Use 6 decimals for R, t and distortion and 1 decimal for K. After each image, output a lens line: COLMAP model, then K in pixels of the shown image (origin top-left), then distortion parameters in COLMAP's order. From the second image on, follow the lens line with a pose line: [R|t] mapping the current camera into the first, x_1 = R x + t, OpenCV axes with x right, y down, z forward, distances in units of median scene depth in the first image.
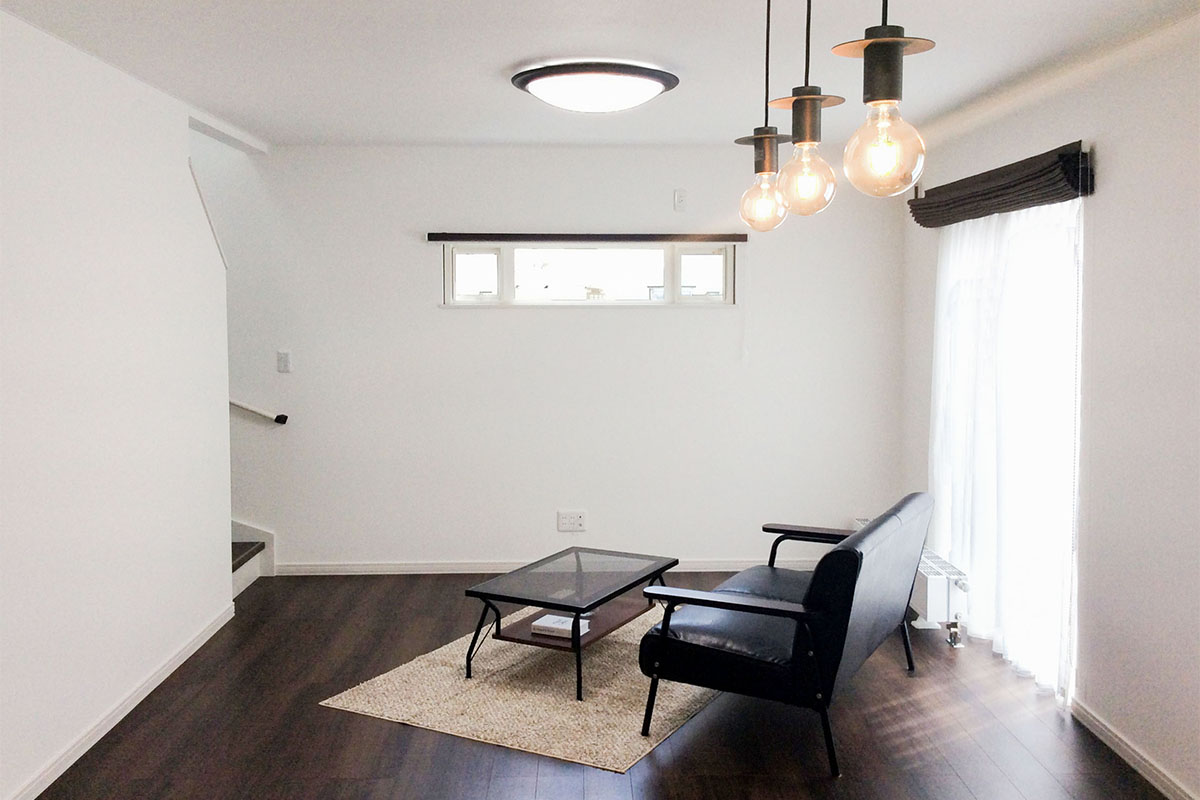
lens RADIAL K [[1173.0, 0, 600.0], [0, 1173.0, 400.0], [0, 0, 1]] dist [-0.003192, 0.161510]
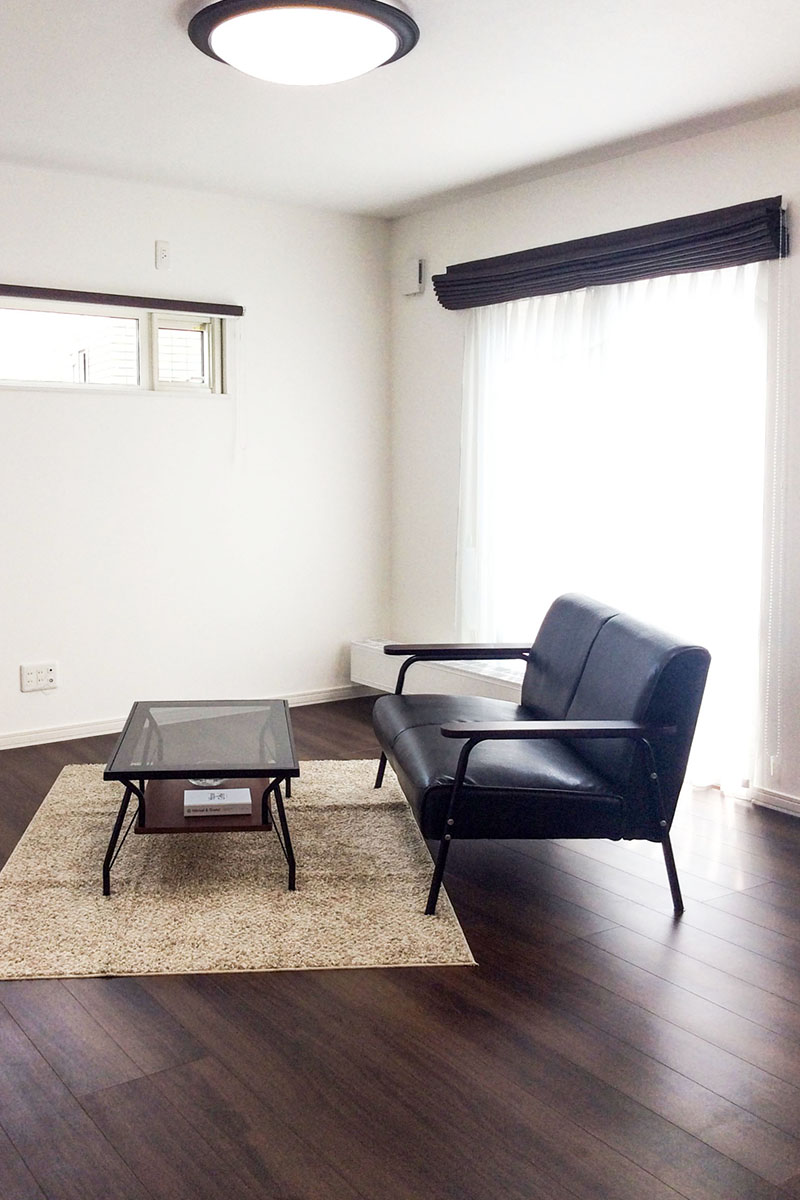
lens RADIAL K [[1173.0, 0, 400.5], [0, 1173.0, 649.7], [0, 0, 1]] dist [-0.003192, 0.161510]
pose [[0.825794, -0.089028, 0.556901, -0.345031], [0.042070, 0.994435, 0.096590, 0.030093], [-0.562400, -0.056335, 0.824944, 0.328379]]
